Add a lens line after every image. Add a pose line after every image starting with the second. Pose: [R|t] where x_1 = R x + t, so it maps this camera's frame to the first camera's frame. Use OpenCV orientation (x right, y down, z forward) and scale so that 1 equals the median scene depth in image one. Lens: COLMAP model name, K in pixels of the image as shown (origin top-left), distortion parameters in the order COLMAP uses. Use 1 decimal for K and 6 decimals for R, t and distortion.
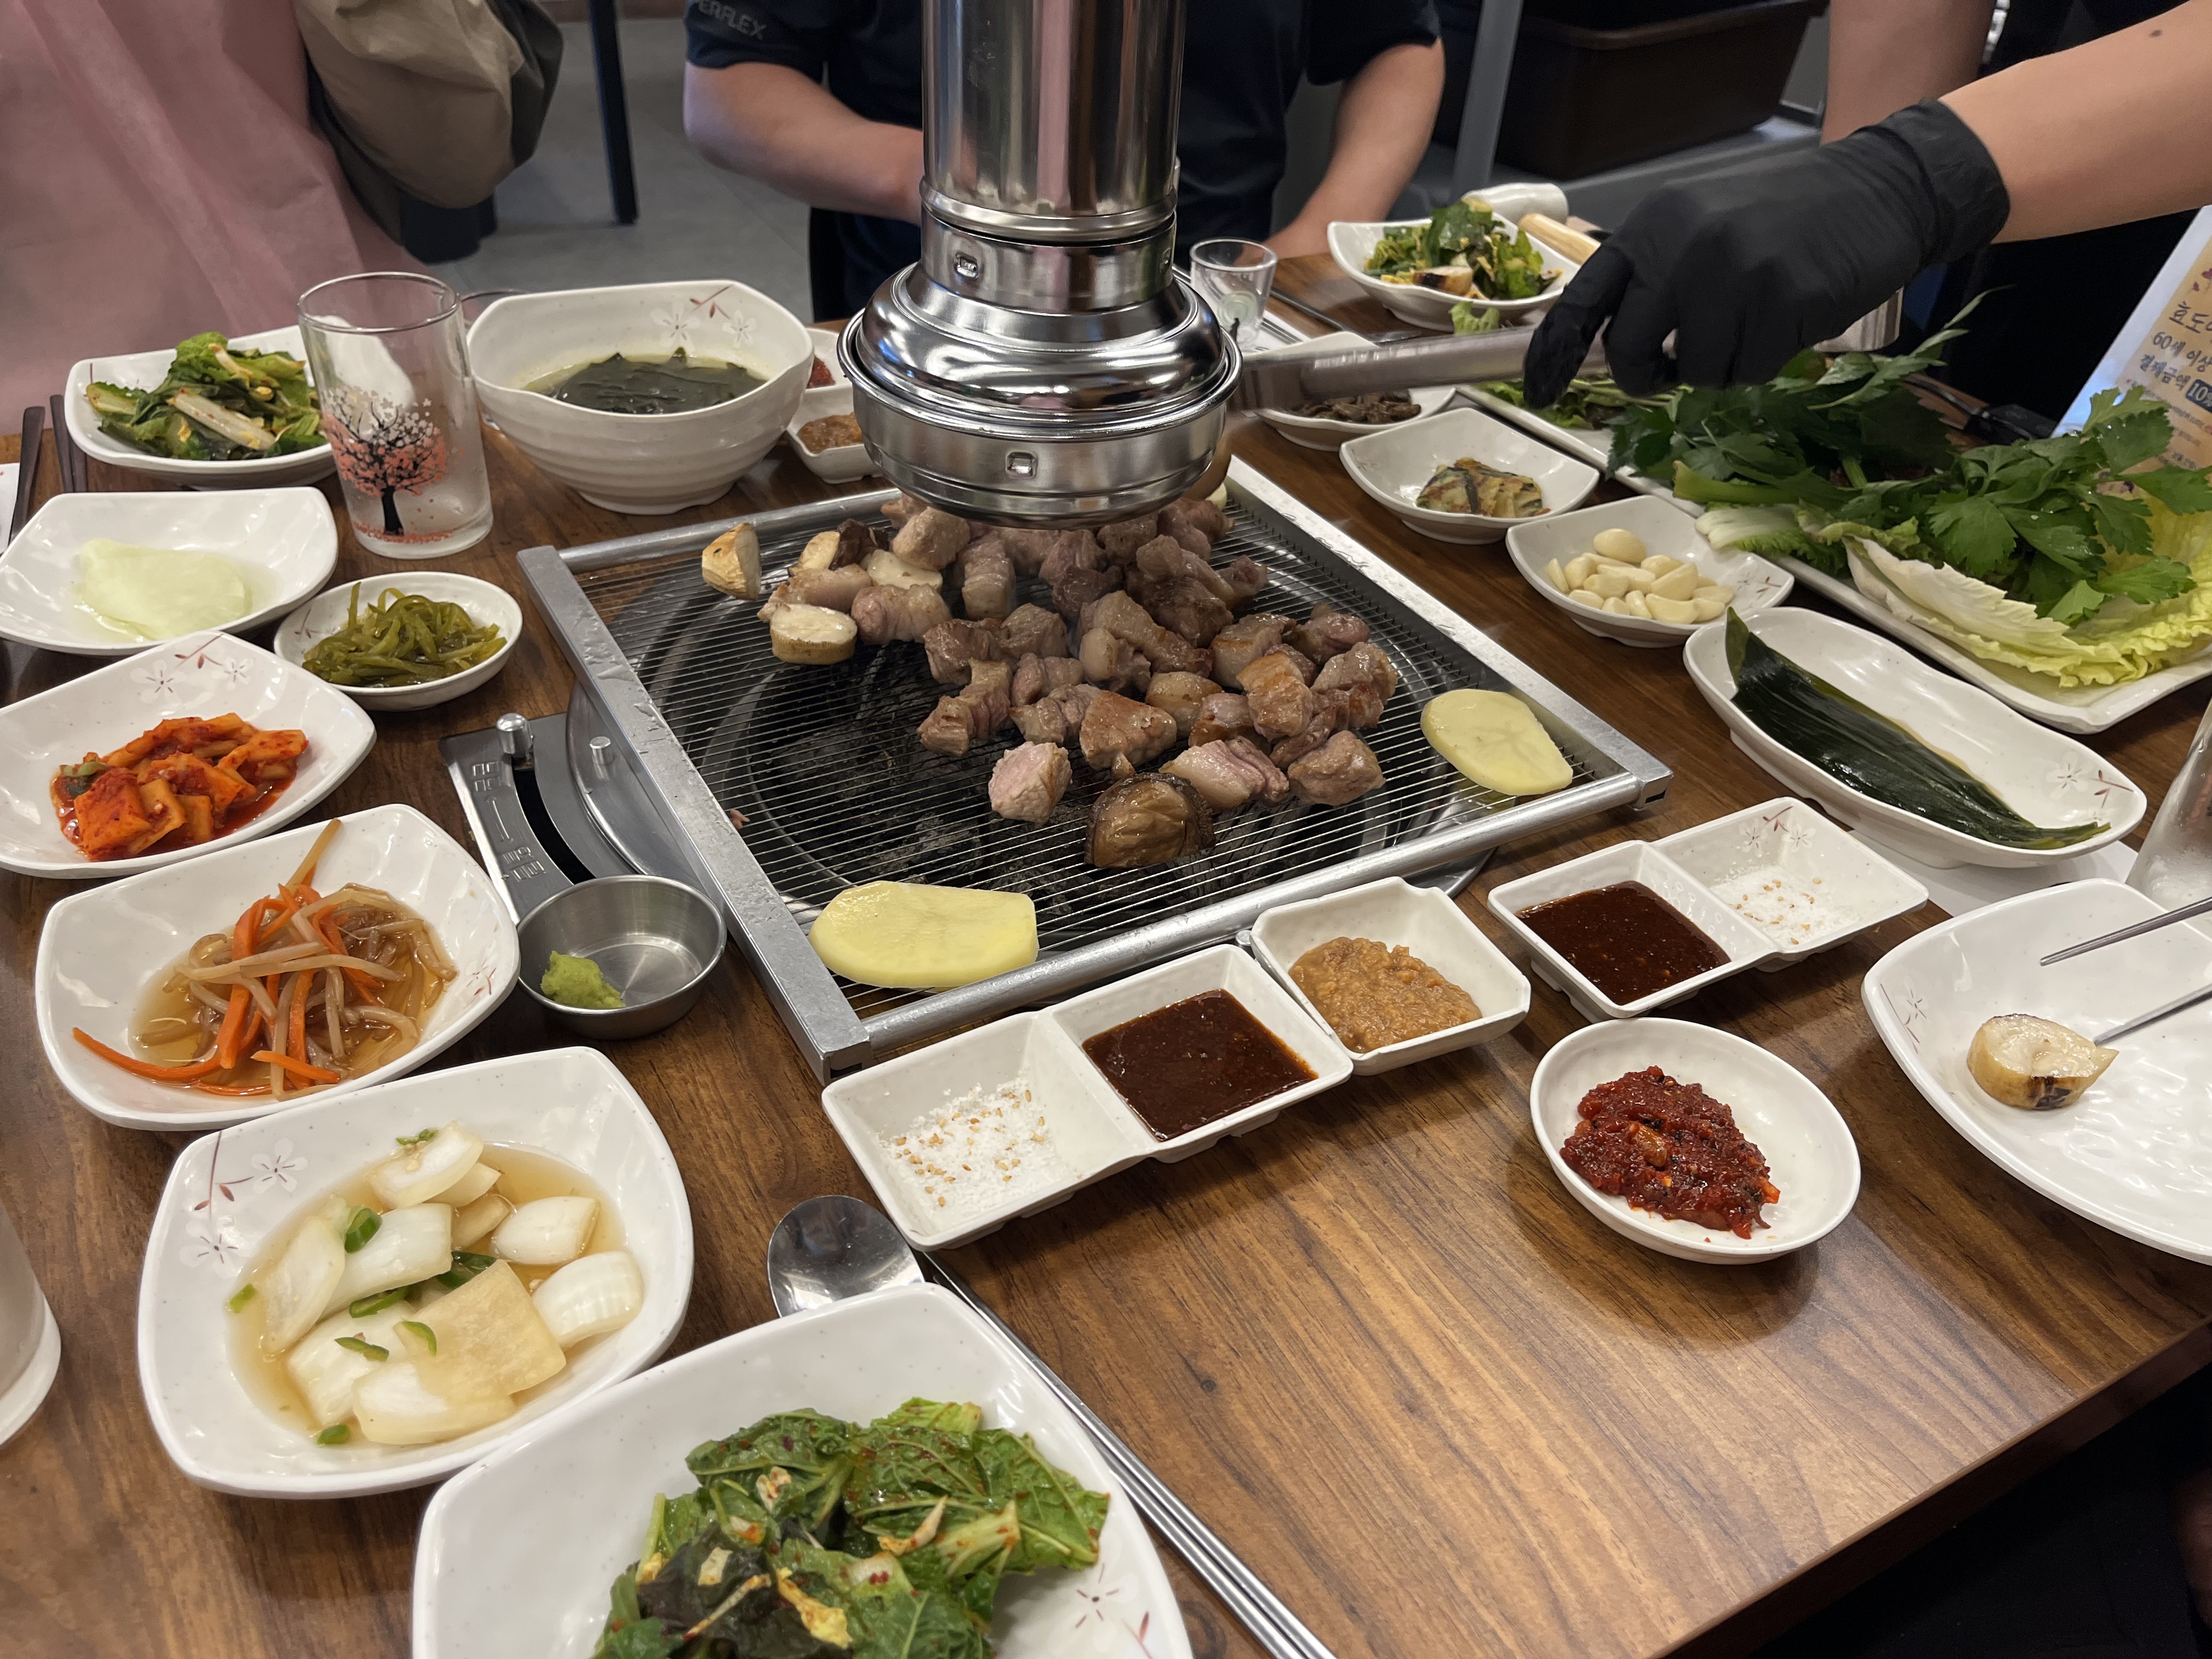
lens RADIAL K [[1715.8, 0, 1106.0], [0, 1715.8, 829.5], [0, 0, 1]] dist [0.128592, -0.396648]
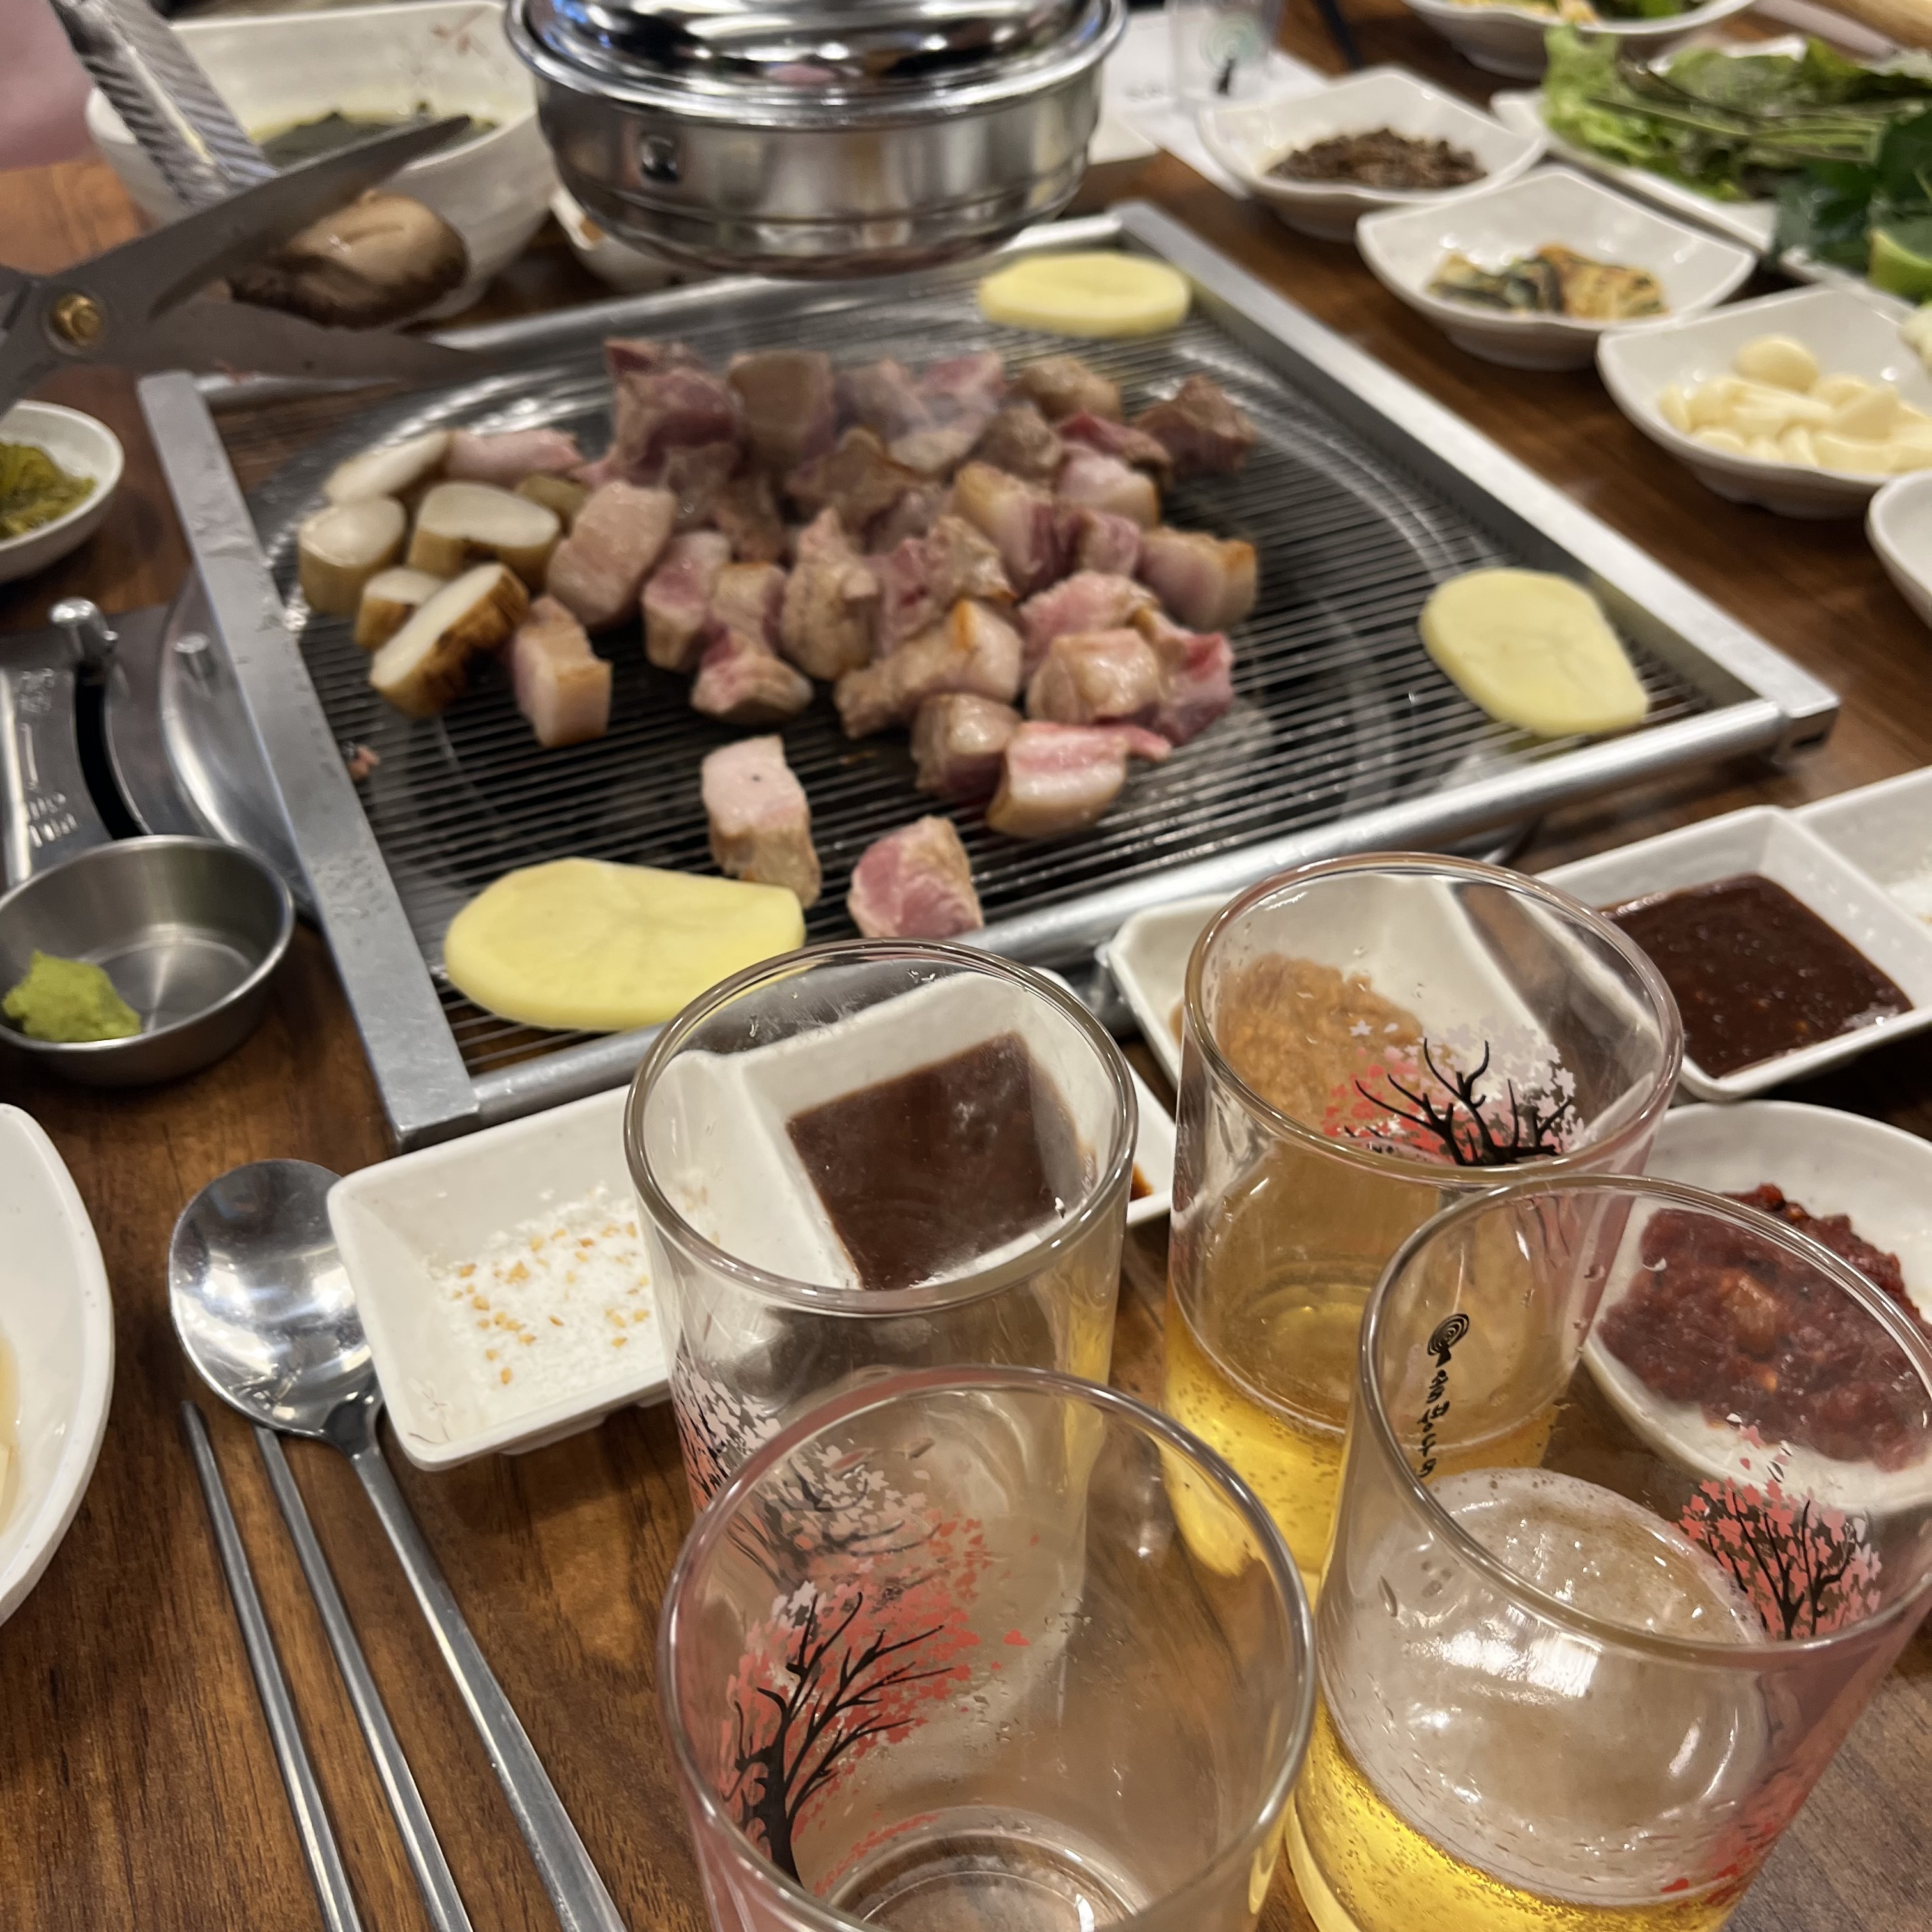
lens RADIAL K [[2000.5, 0, 965.4], [0, 2000.5, 991.1], [0, 0, 1]] dist [0.005990, -0.001858]
pose [[0.994341, 0.026845, -0.102789, 0.100923], [-0.018255, 0.996331, 0.083613, 0.017169], [0.104657, -0.081264, 0.991183, 0.268355]]
